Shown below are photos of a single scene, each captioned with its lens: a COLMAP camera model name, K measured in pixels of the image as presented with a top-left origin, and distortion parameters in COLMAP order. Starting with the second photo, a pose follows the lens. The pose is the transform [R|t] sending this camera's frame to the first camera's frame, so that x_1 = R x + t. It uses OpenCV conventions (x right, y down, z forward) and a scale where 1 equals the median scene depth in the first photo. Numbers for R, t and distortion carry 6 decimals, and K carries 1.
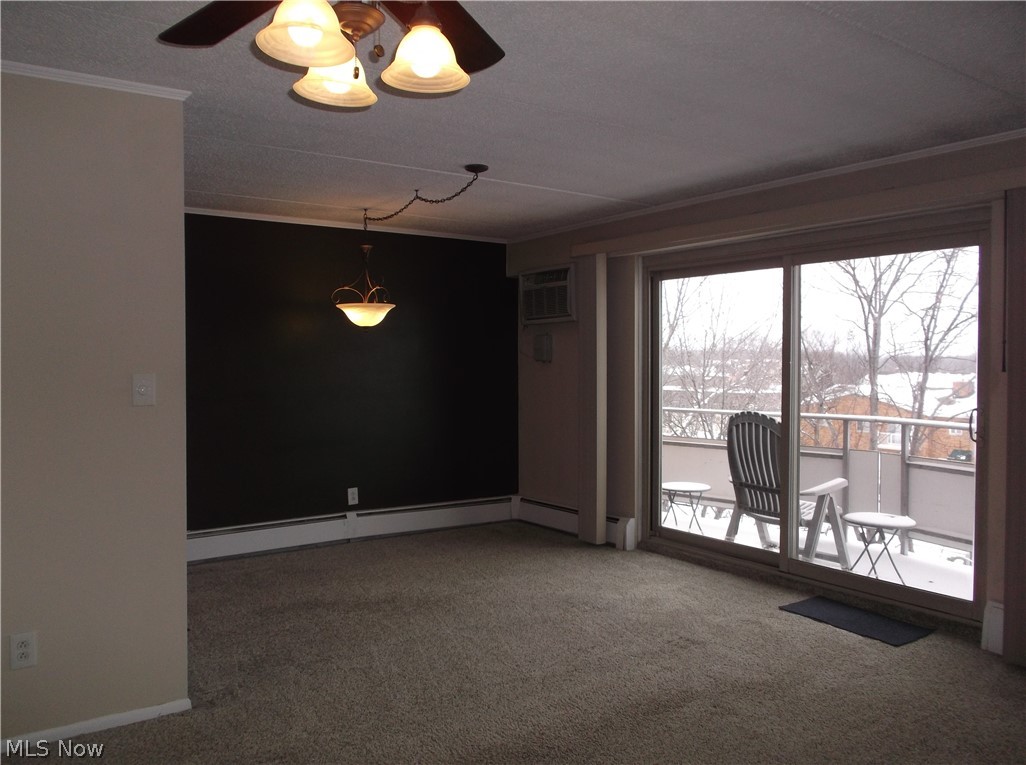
lens RADIAL K [[814.4, 0, 510.2], [0, 814.4, 378.2], [0, 0, 1]] dist [-0.008523, 0.039051]
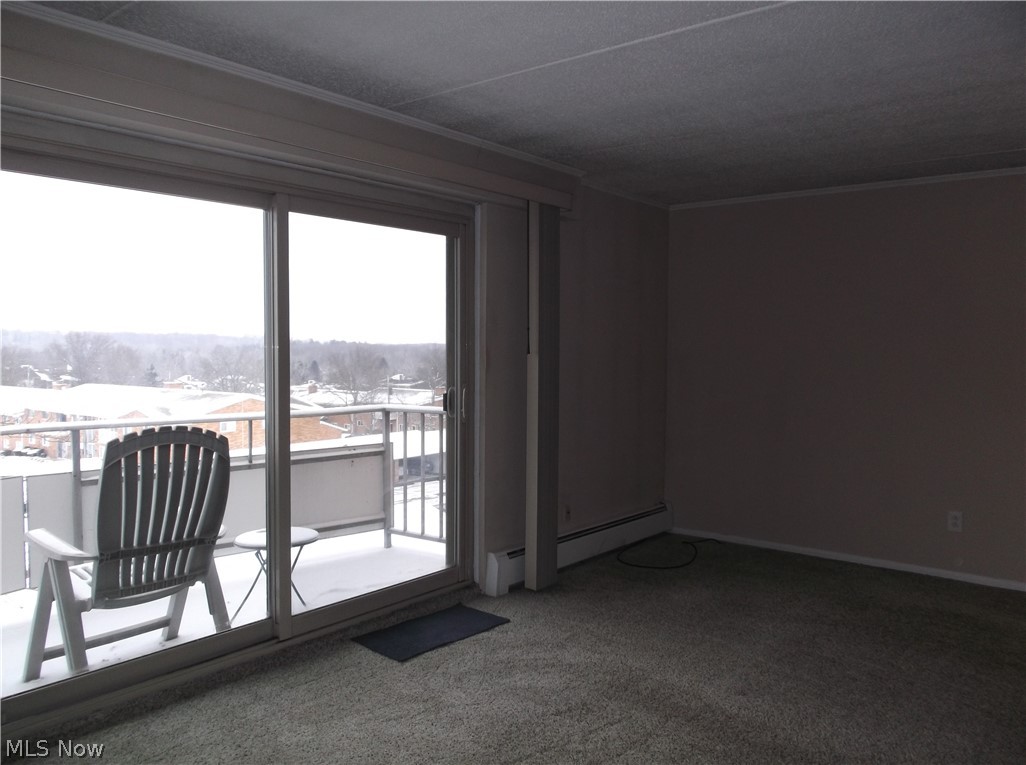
lens RADIAL K [[814.4, 0, 503.1], [0, 814.4, 365.0], [0, 0, 1]] dist [-0.008523, 0.039051]
pose [[-0.257448, -0.024206, 0.965989, -0.383229], [0.025748, 0.999159, 0.031900, -0.019327], [-0.965949, 0.033085, -0.256608, 0.960083]]
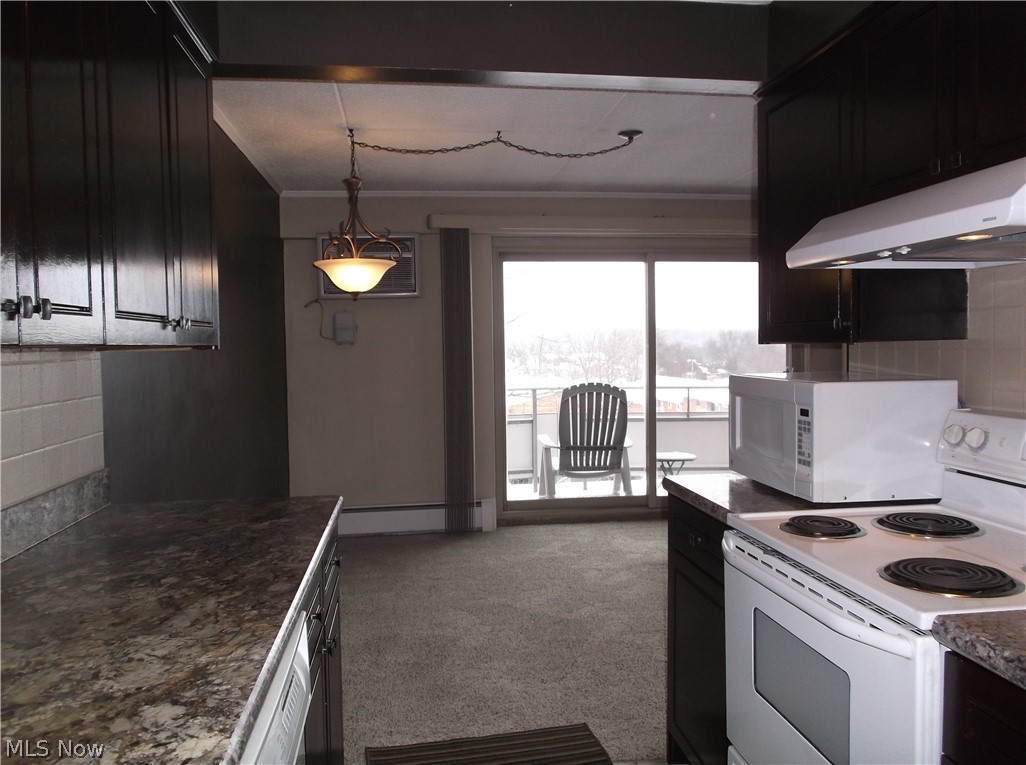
lens RADIAL K [[814.4, 0, 518.4], [0, 814.4, 379.1], [0, 0, 1]] dist [-0.008523, 0.039051]
pose [[0.462462, -0.043696, 0.885562, -0.824517], [0.034895, 0.998908, 0.031066, -0.003873], [-0.885952, 0.016535, 0.463482, 0.583552]]
